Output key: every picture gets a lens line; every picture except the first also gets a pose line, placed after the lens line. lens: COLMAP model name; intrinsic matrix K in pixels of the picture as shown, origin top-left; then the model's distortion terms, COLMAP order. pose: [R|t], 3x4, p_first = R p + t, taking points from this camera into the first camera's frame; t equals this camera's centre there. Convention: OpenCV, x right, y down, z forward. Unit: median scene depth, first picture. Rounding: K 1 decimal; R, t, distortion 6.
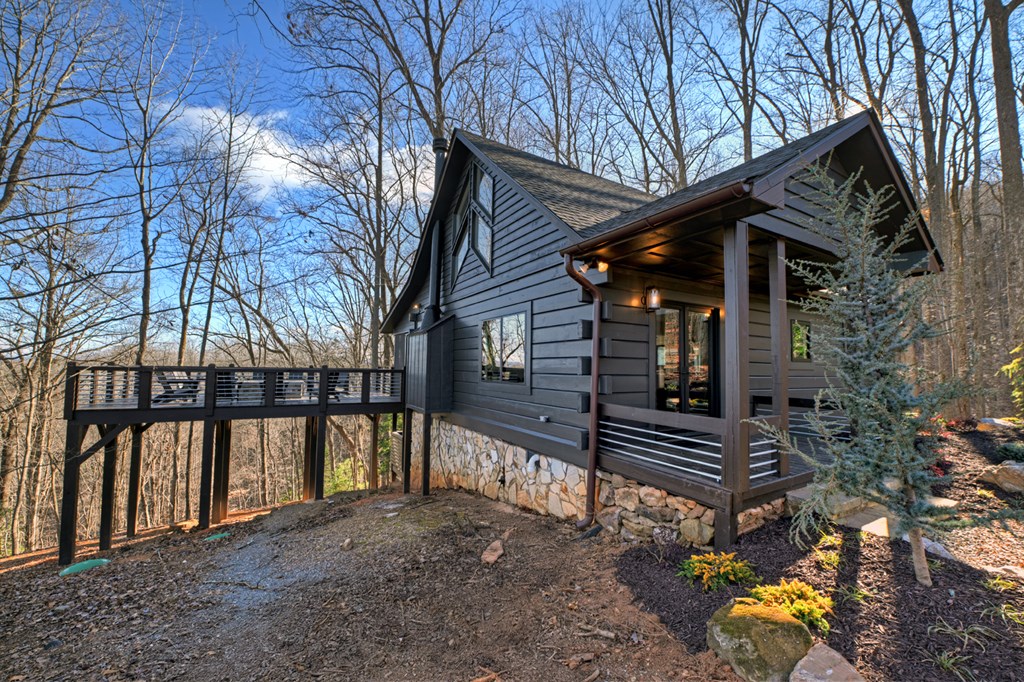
lens RADIAL K [[406.0, 0, 512.3], [0, 406.0, 322.2], [0, 0, 1]] dist [-0.010933, -0.000010]
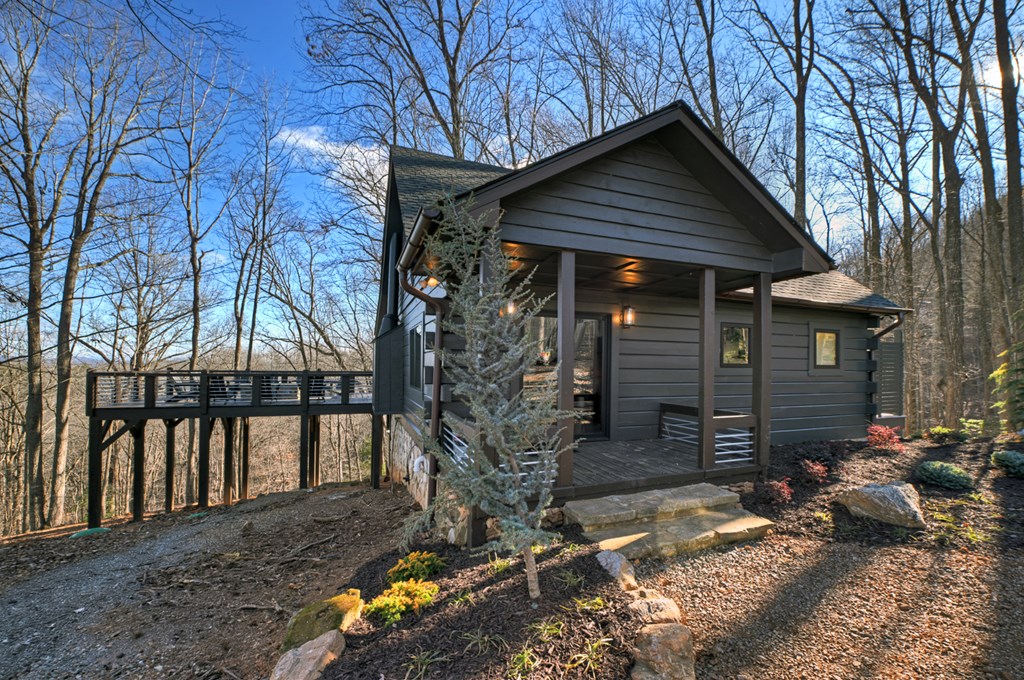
lens RADIAL K [[406.9, 0, 515.4], [0, 406.9, 342.8], [0, 0, 1]] dist [-0.011933, -0.000073]
pose [[0.988188, -0.010863, -0.152859, 0.135341], [0.018597, 0.998613, 0.049258, -0.005904], [0.152112, -0.051519, 0.987020, -0.001465]]
